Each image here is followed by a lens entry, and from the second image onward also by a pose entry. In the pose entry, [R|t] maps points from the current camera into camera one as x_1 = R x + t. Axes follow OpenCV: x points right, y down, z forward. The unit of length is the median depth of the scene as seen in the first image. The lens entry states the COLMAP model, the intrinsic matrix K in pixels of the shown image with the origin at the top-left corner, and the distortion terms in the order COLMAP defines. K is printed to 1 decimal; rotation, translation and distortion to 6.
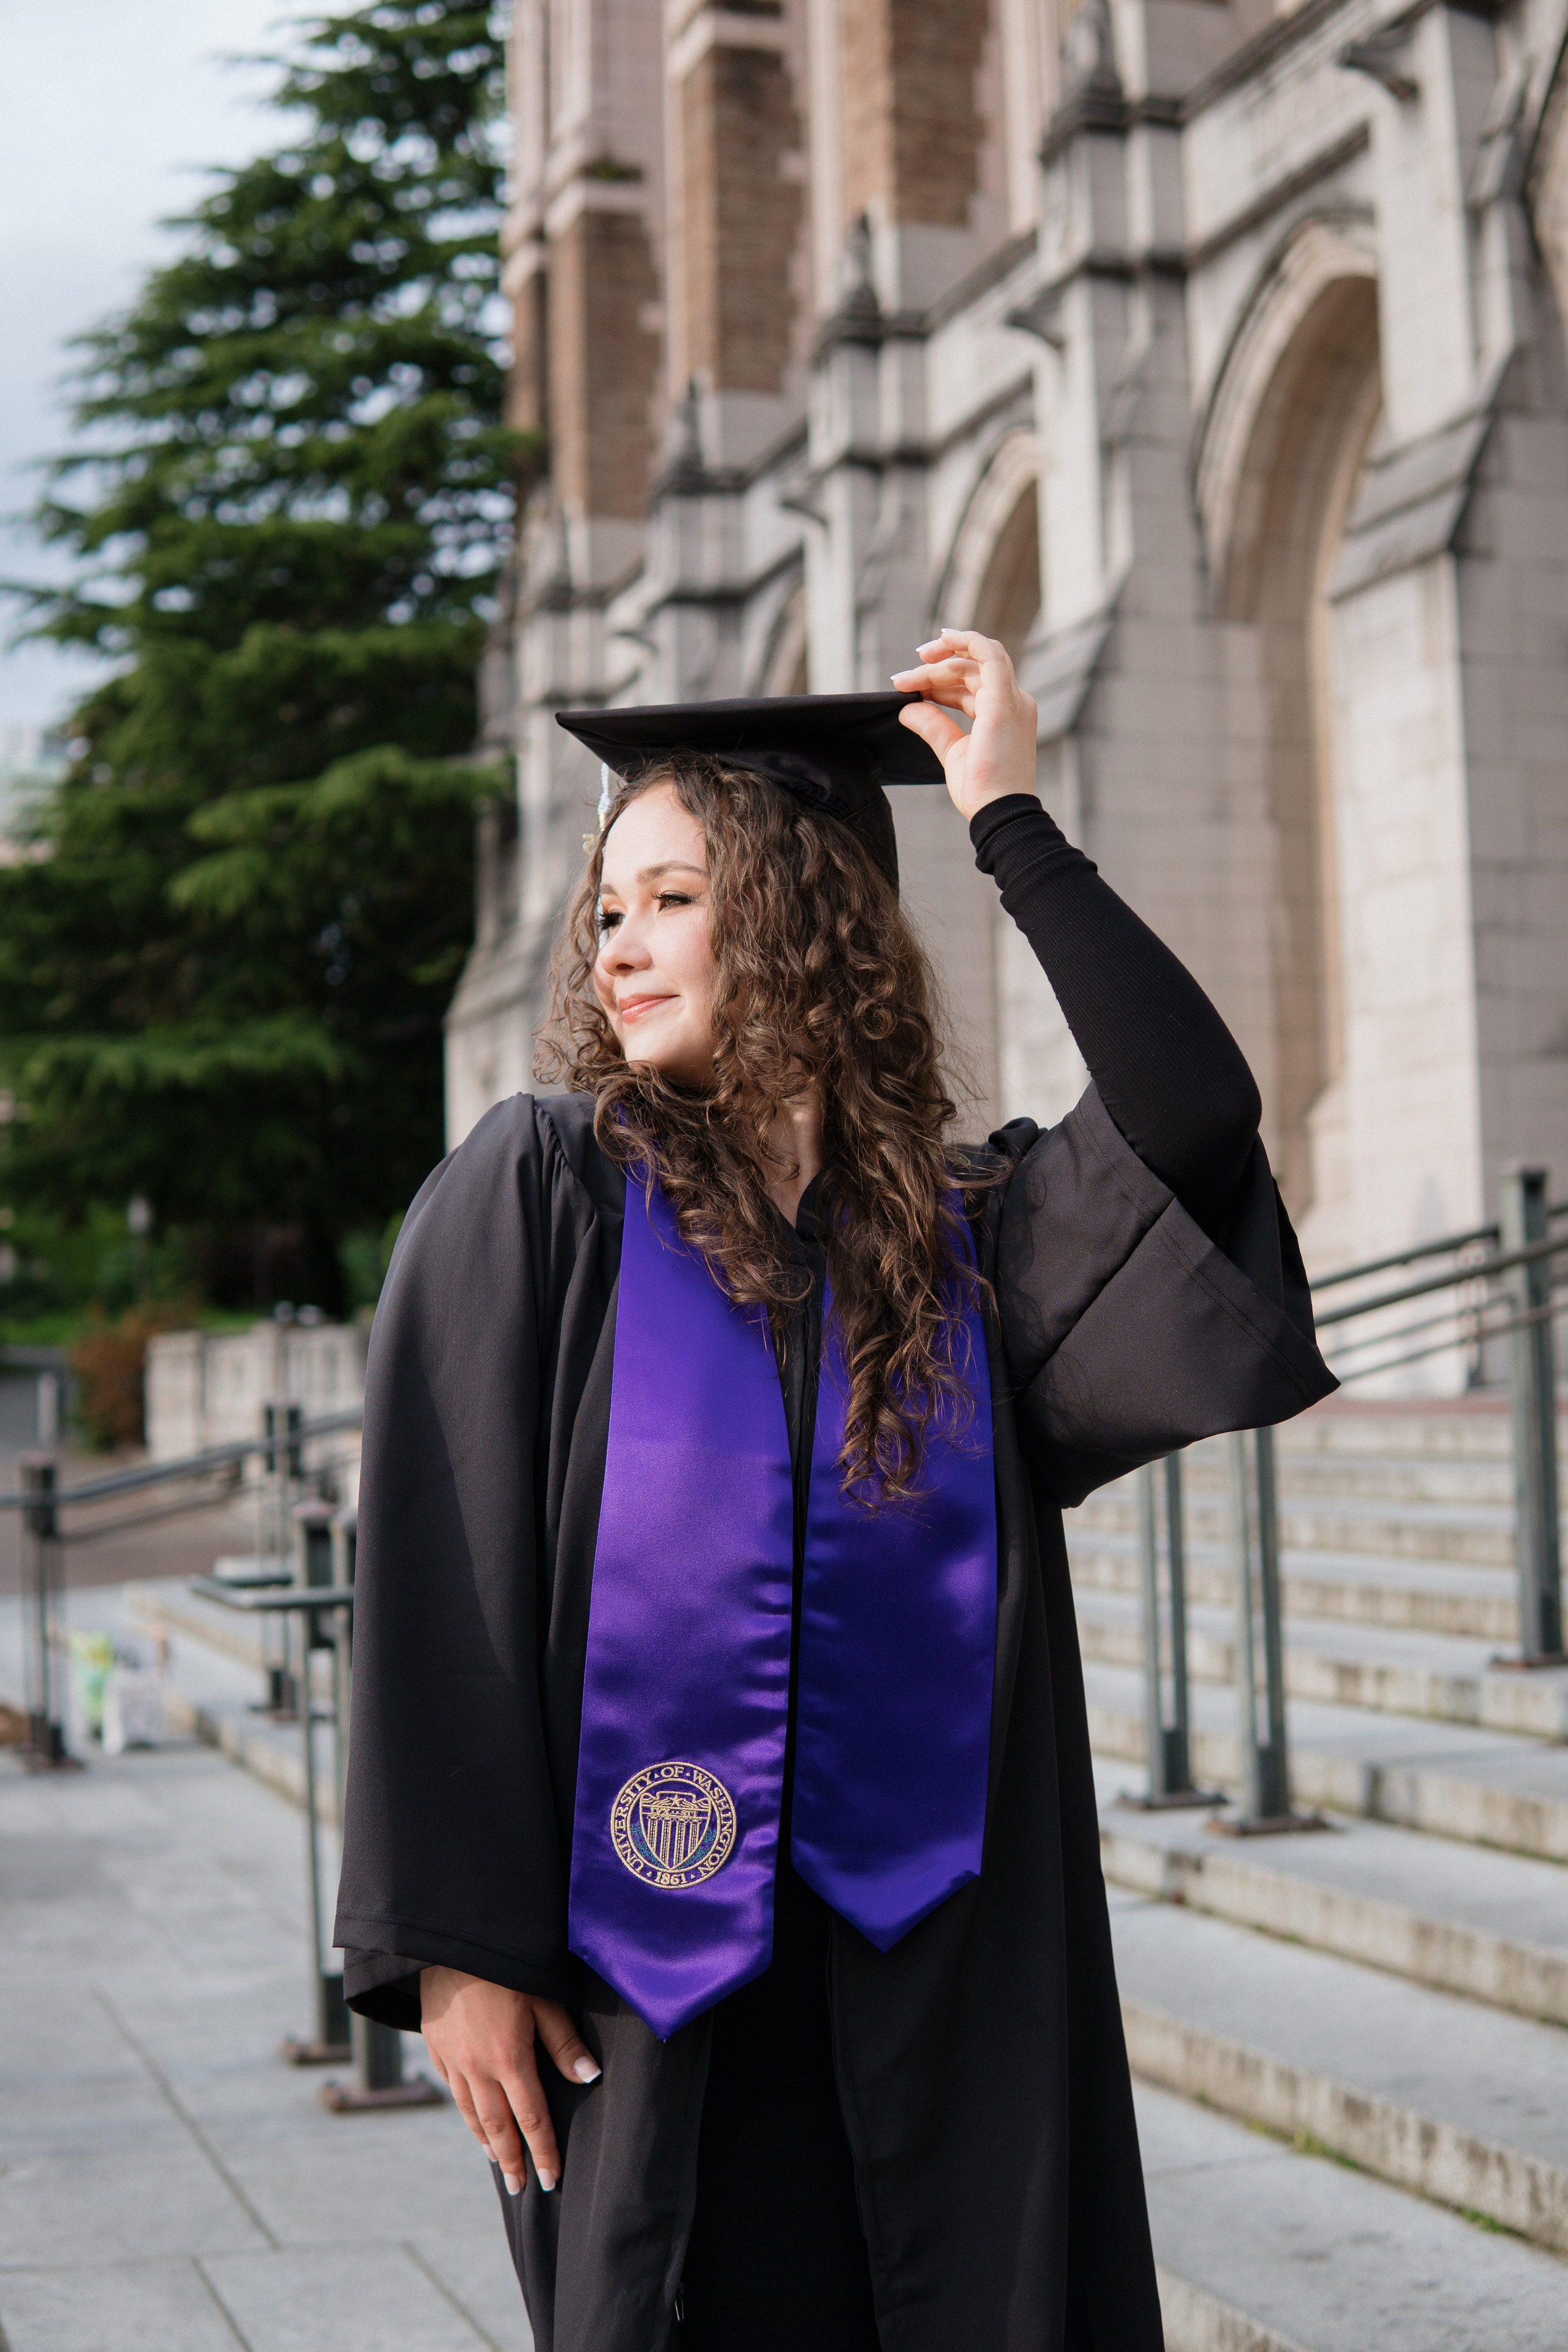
lens RADIAL K [[3150.7, 0, 784.0], [0, 3150.7, 1176.0], [0, 0, 1]] dist [-0.177454, -0.128638]
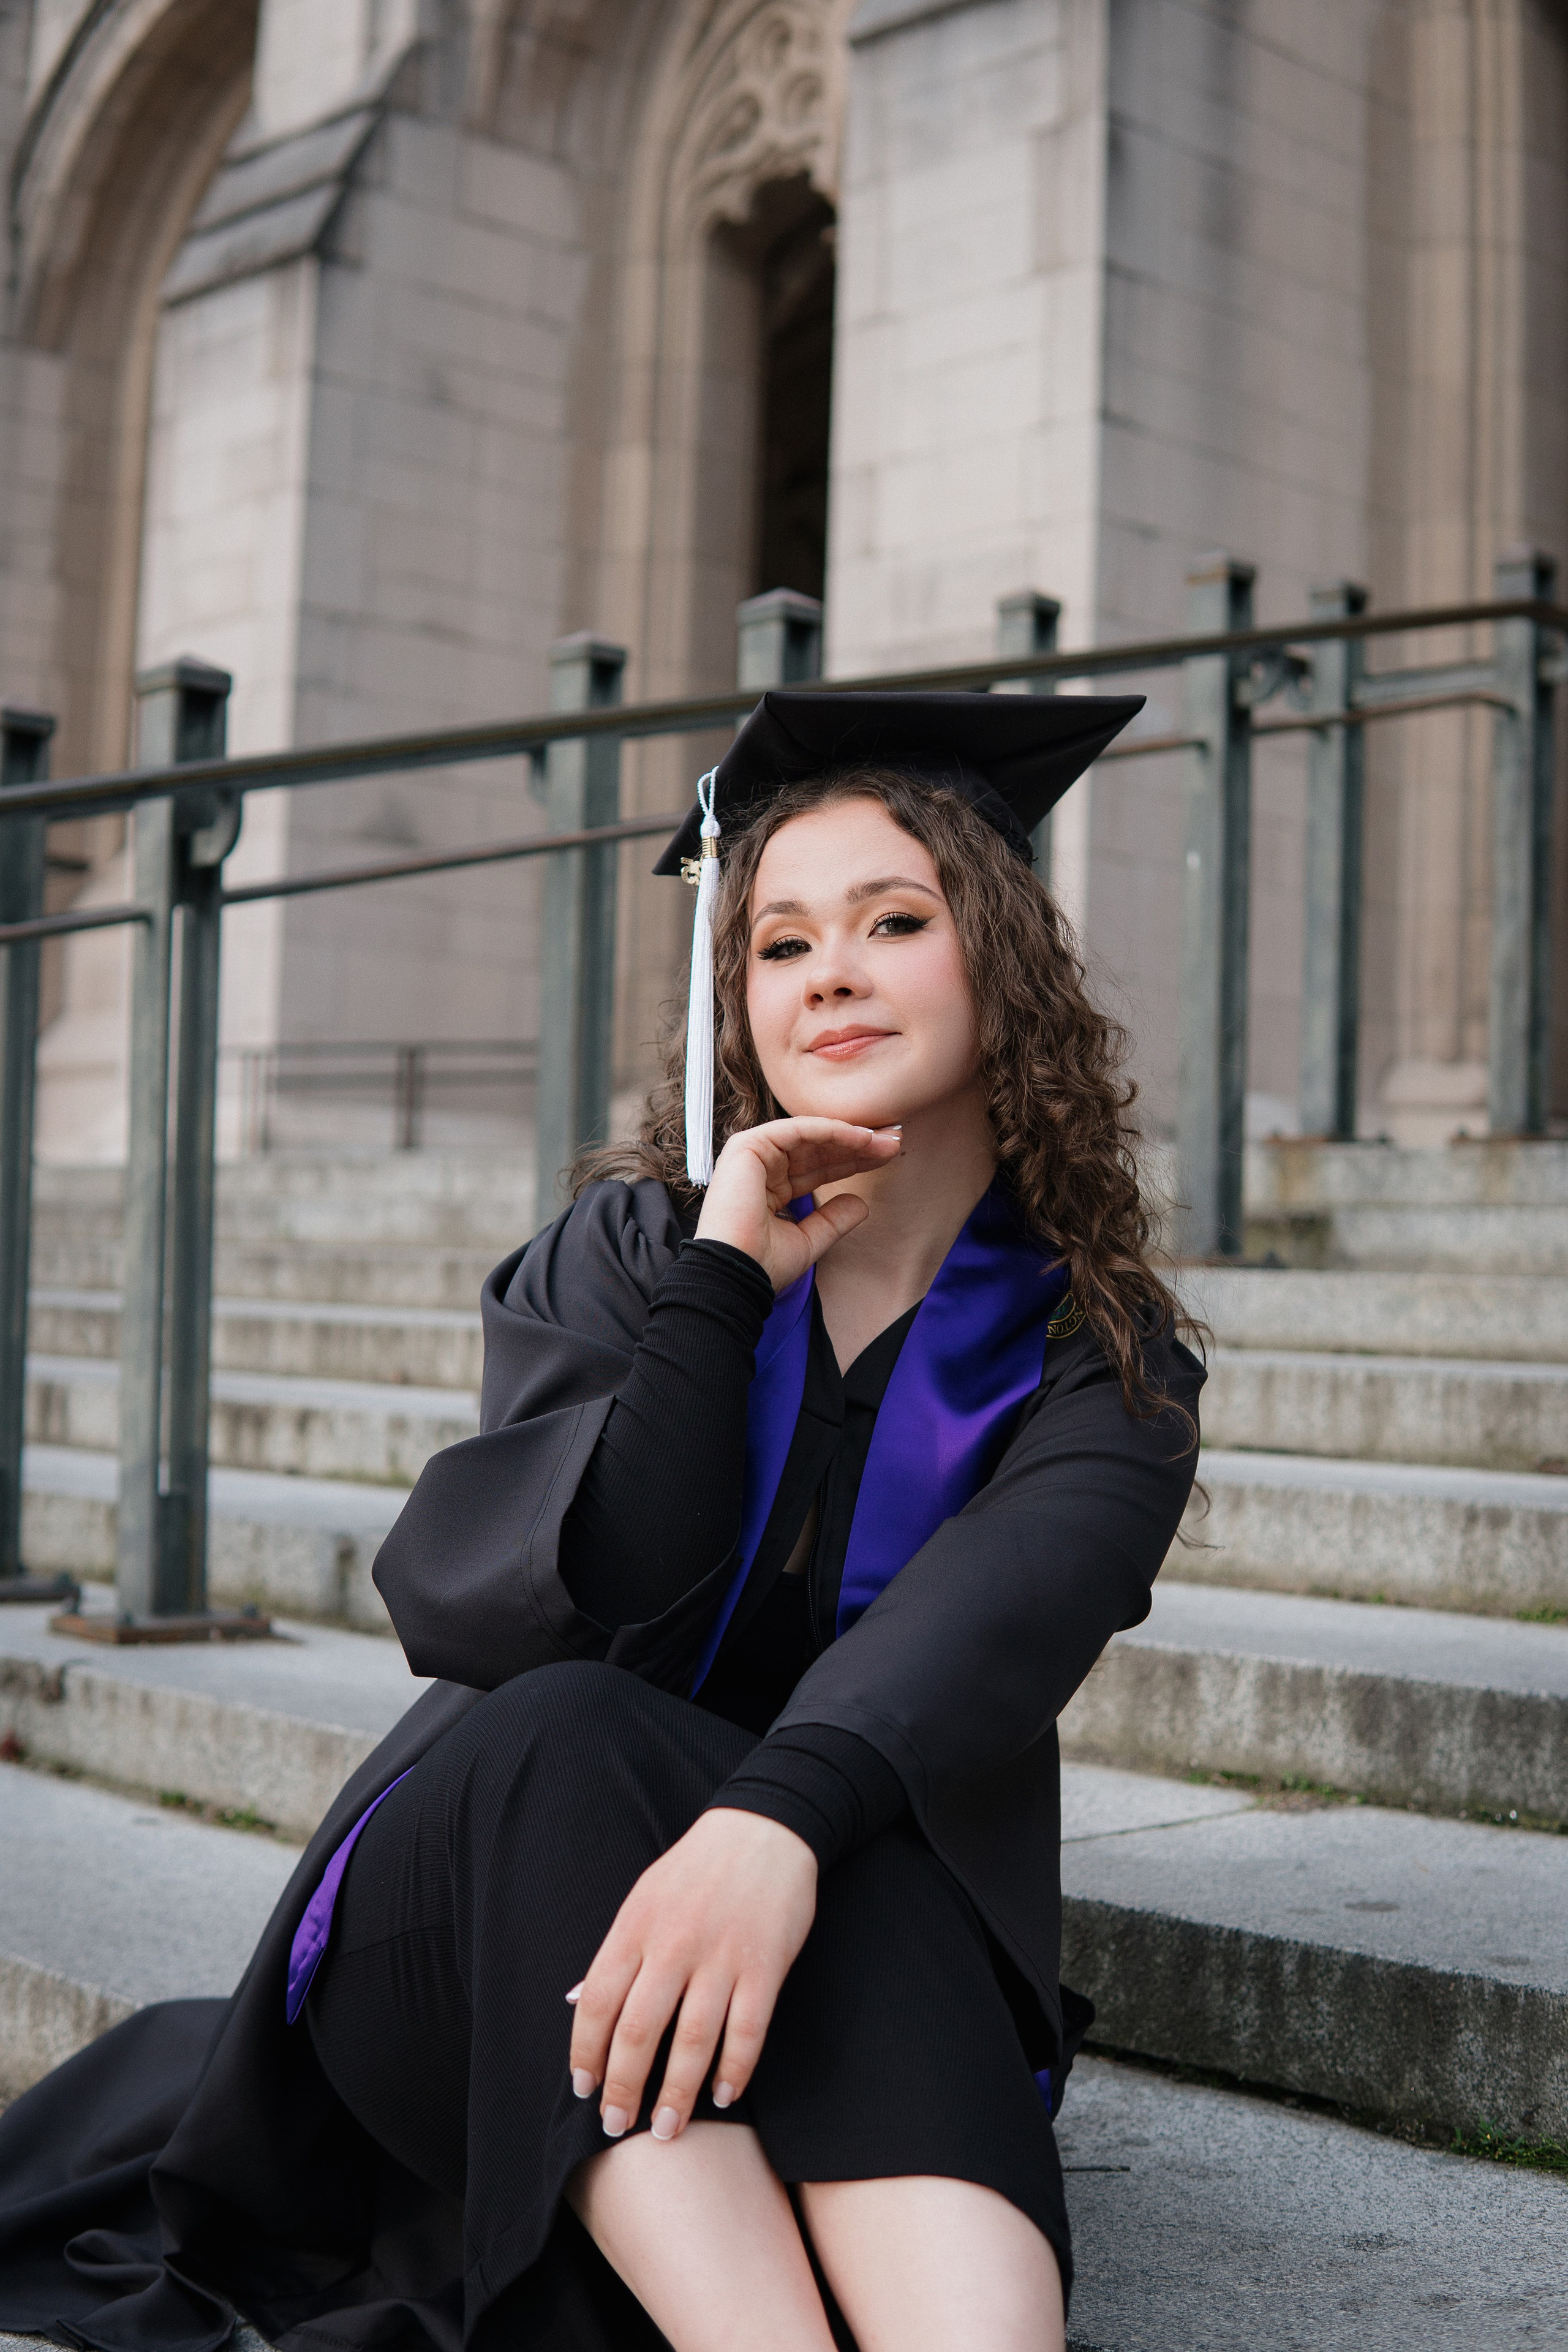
lens RADIAL K [[3150.7, 0, 784.0], [0, 3150.7, 1176.0], [0, 0, 1]] dist [-0.177454, -0.128638]
pose [[0.913843, 0.071792, 0.399671, 0.006401], [-0.083195, 0.996470, 0.011232, 0.029373], [-0.397454, -0.043515, 0.916590, 0.115278]]
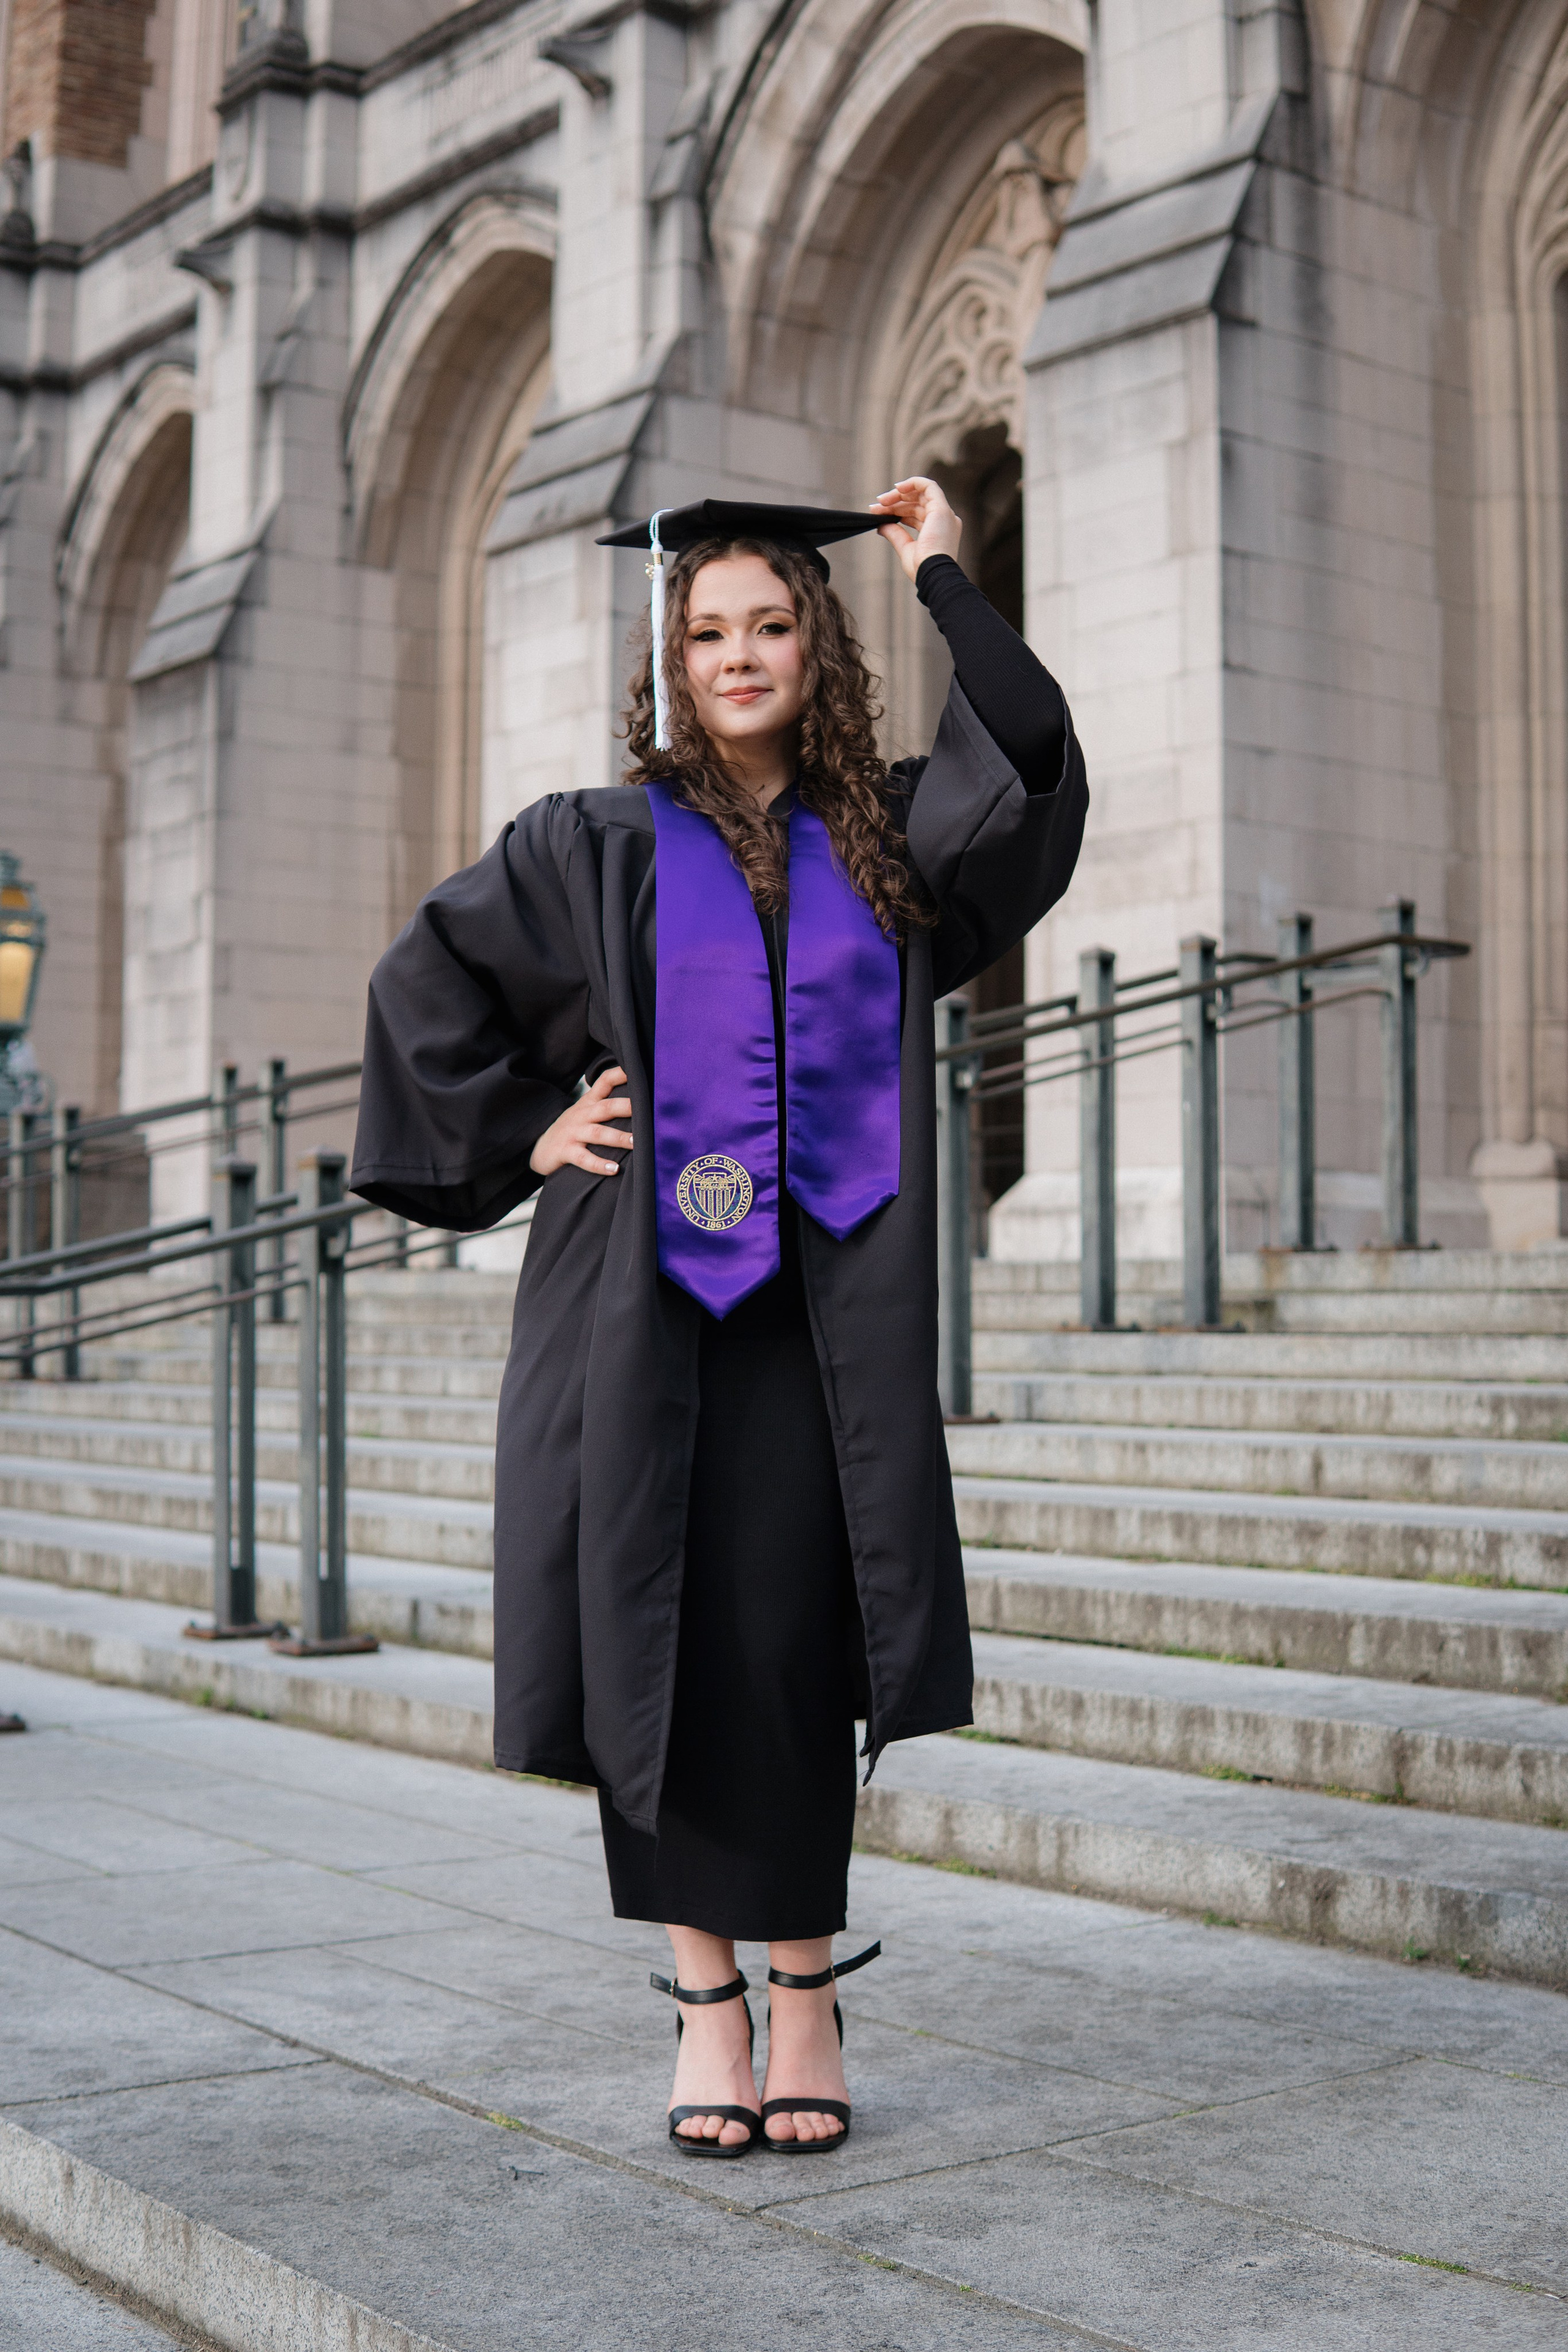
lens RADIAL K [[3132.8, 0, 795.7], [0, 3132.8, 1173.8], [0, 0, 1]] dist [-0.165865, -0.187678]
pose [[0.945541, 0.043097, 0.322637, -0.053068], [-0.047256, 0.998870, 0.005065, 0.016675], [-0.322054, -0.020035, 0.946509, -0.046742]]
